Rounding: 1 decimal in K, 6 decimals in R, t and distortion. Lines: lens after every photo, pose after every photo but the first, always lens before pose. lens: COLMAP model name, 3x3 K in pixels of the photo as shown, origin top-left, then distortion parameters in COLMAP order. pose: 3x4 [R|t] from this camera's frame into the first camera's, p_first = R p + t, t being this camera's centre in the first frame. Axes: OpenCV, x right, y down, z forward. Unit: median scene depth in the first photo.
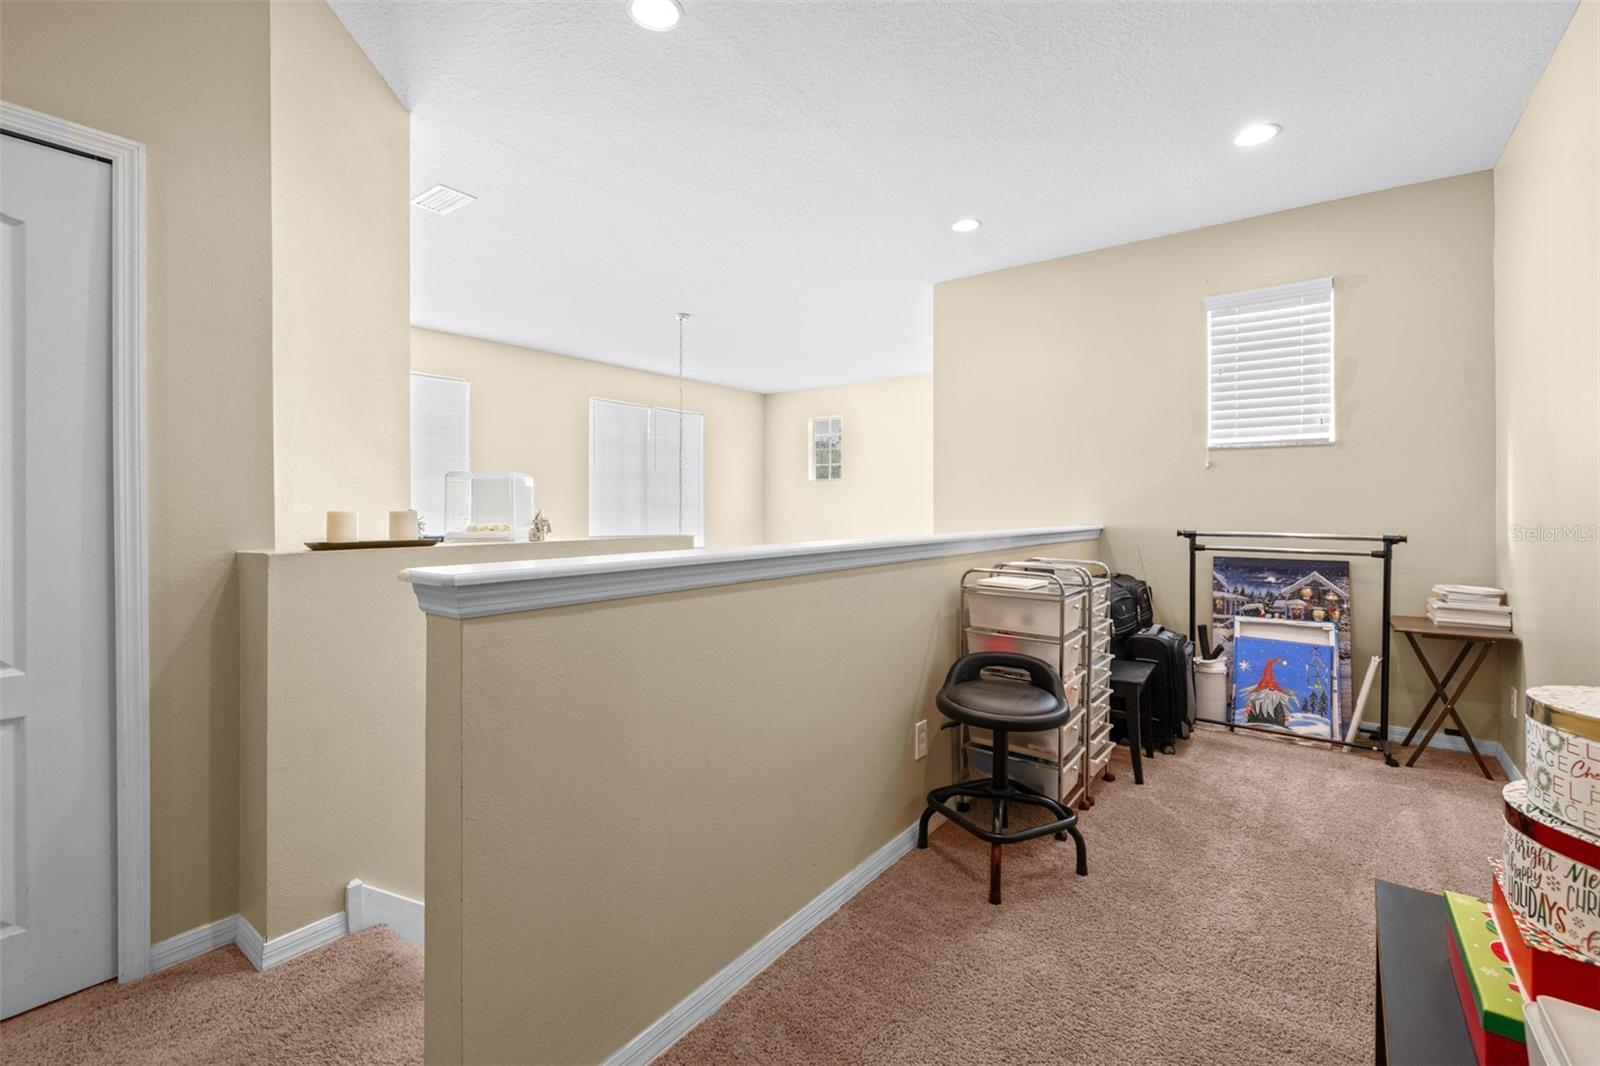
lens RADIAL K [[692.2, 0, 819.0], [0, 692.2, 510.3], [0, 0, 1]] dist [-0.002465, -0.000315]
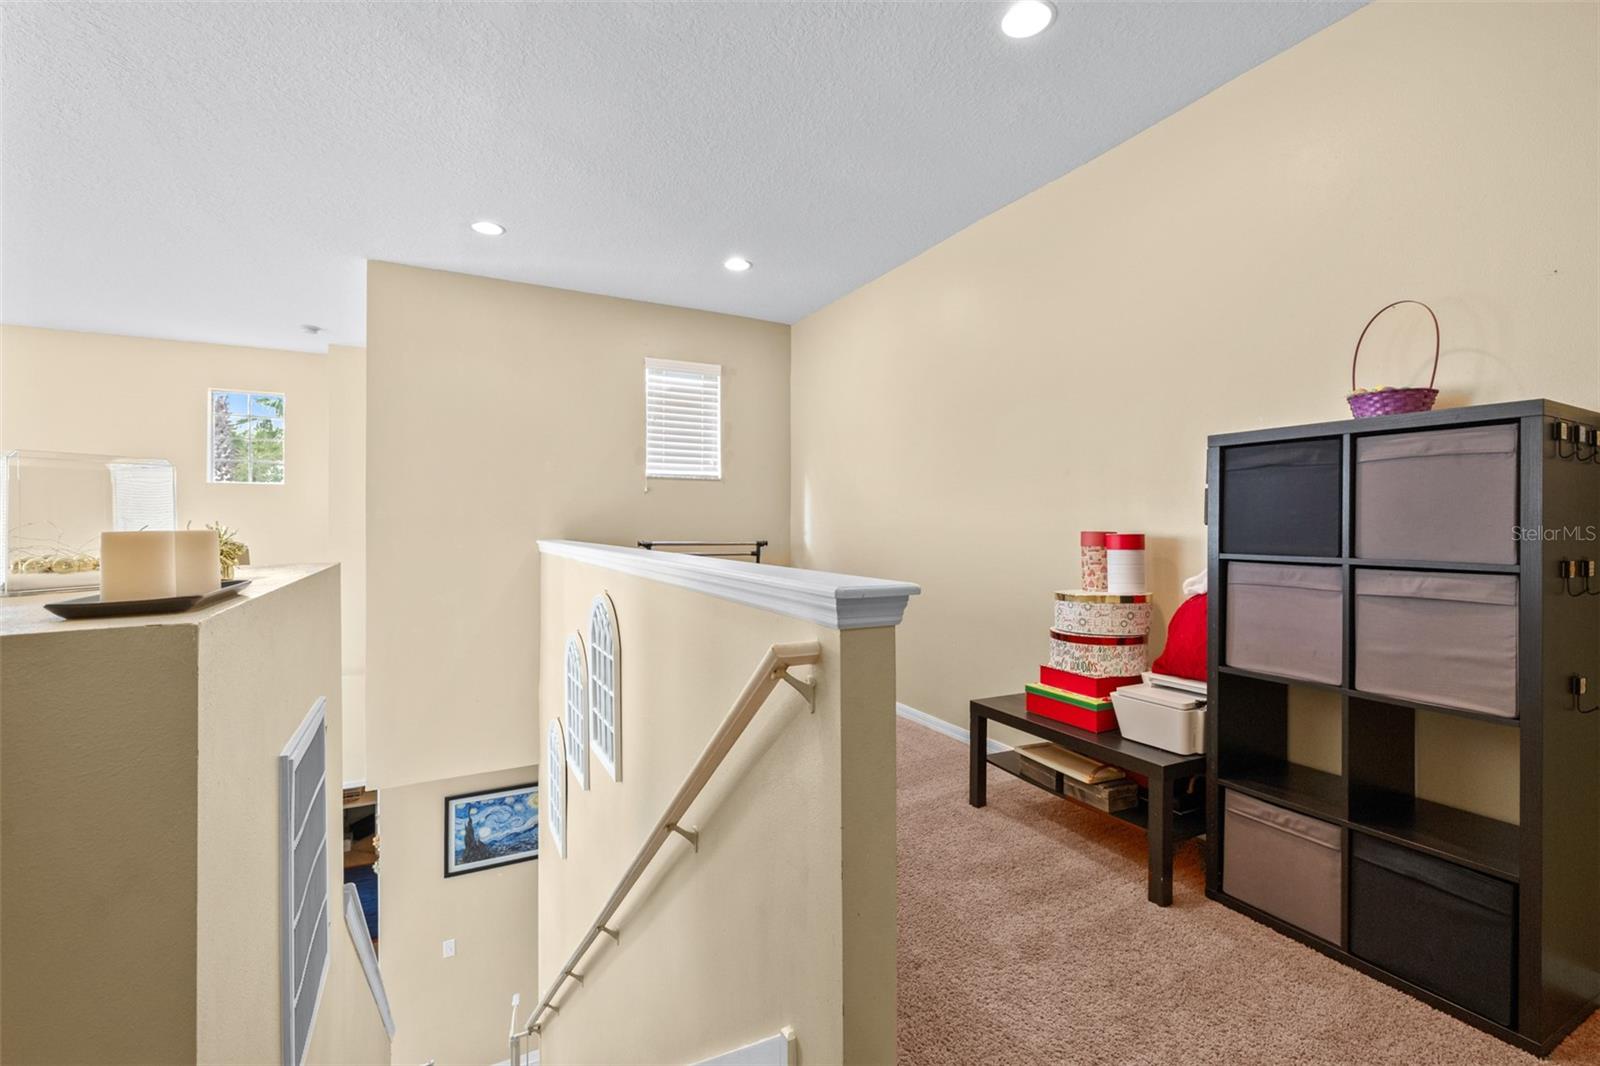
lens RADIAL K [[692.2, 0, 801.1], [0, 692.2, 525.5], [0, 0, 1]] dist [-0.002465, -0.000315]
pose [[0.435835, -0.002479, 0.900023, -0.497162], [0.002891, 0.999995, 0.001354, -0.000995], [-0.900022, 0.002012, 0.435840, 0.206948]]
